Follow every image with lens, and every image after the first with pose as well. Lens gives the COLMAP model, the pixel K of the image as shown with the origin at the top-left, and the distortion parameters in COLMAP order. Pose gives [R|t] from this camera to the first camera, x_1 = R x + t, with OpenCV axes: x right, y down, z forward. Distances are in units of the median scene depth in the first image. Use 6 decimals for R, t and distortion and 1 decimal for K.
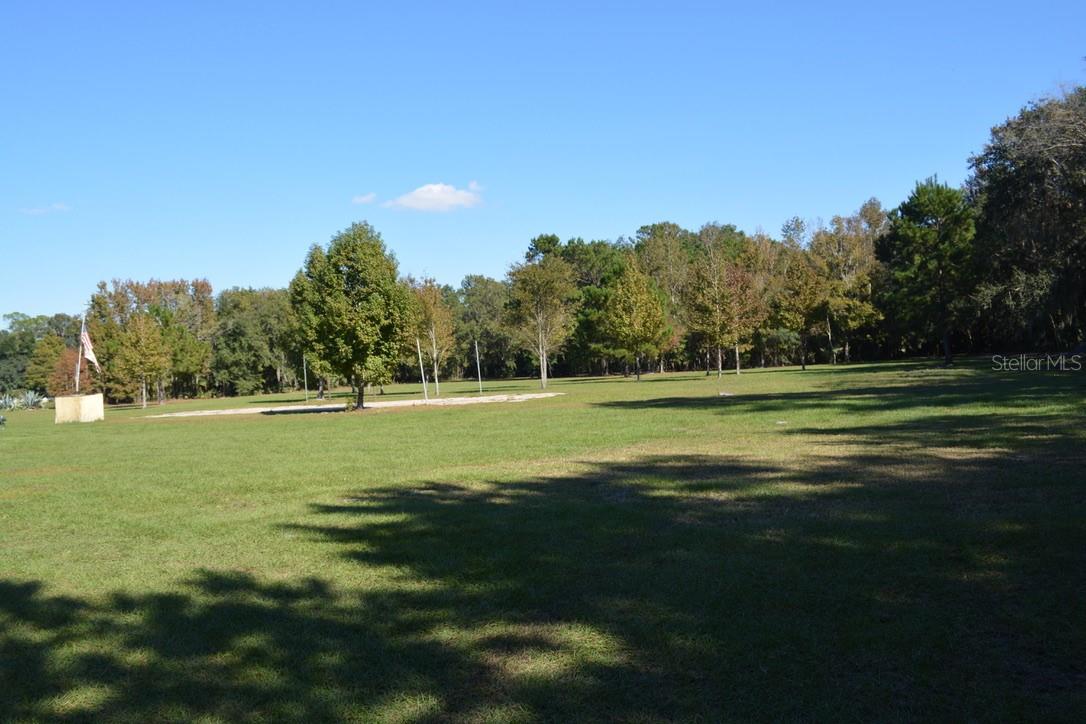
lens RADIAL K [[942.7, 0, 542.9], [0, 942.7, 366.3], [0, 0, 1]] dist [-0.066376, -0.002279]
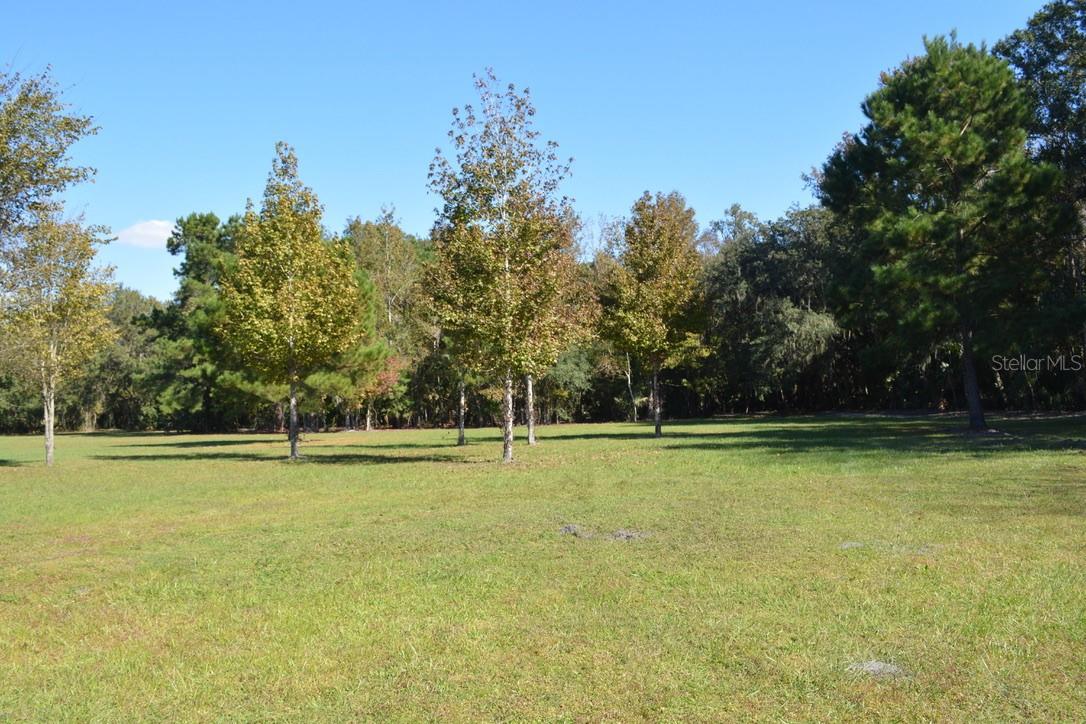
lens RADIAL K [[942.7, 0, 544.3], [0, 942.7, 362.8], [0, 0, 1]] dist [-0.066376, -0.002279]
pose [[0.955207, 0.039259, 0.293324, 0.058246], [-0.021758, 0.997796, -0.062694, -0.001109], [-0.295139, 0.053504, 0.953955, 0.403975]]
